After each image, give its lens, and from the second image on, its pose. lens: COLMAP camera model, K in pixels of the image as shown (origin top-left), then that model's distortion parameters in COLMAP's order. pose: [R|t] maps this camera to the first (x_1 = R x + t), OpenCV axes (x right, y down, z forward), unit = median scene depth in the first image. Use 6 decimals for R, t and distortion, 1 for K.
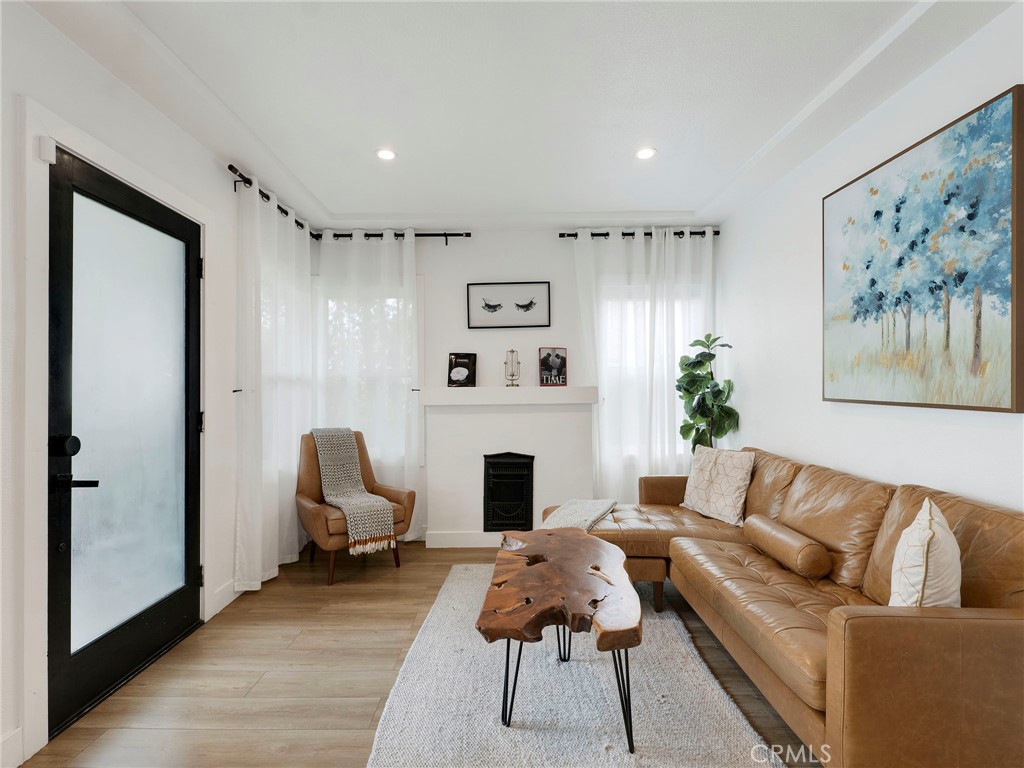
lens RADIAL K [[466.9, 0, 510.7], [0, 466.9, 384.7], [0, 0, 1]] dist [0.011234, -0.000027]
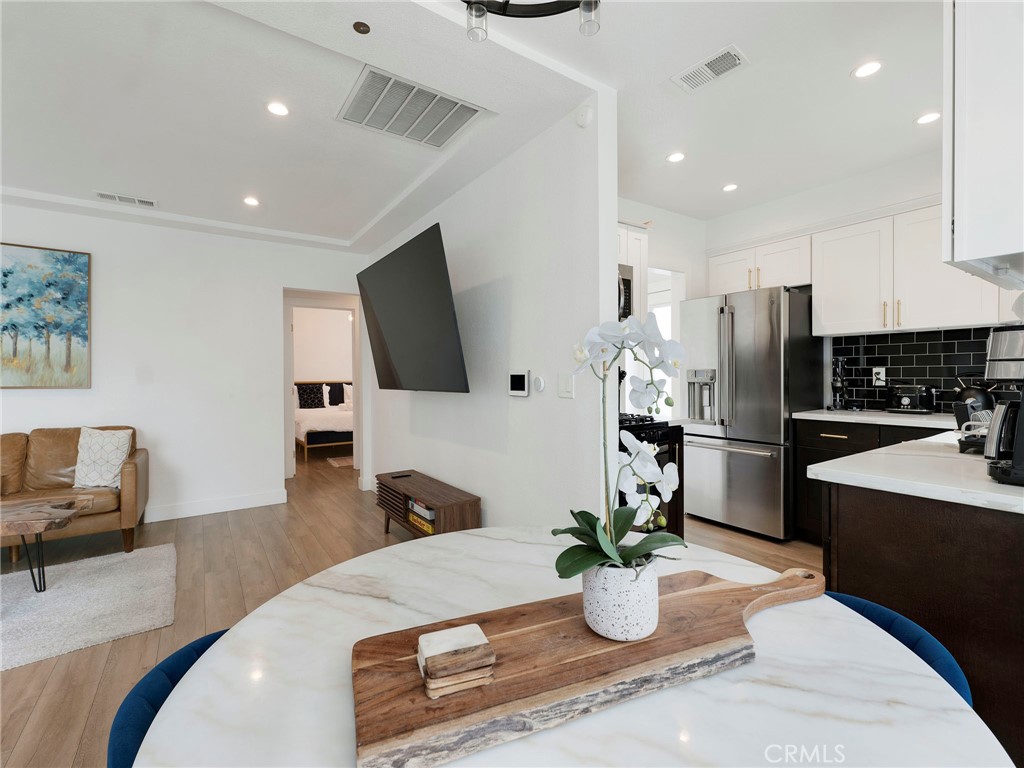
lens RADIAL K [[466.9, 0, 513.0], [0, 466.9, 377.0], [0, 0, 1]] dist [0.011234, -0.000027]
pose [[-0.556831, -0.008886, 0.830578, -1.824659], [-0.005070, 0.999961, 0.007299, -0.022556], [-0.830610, -0.000146, -0.556854, 0.461244]]
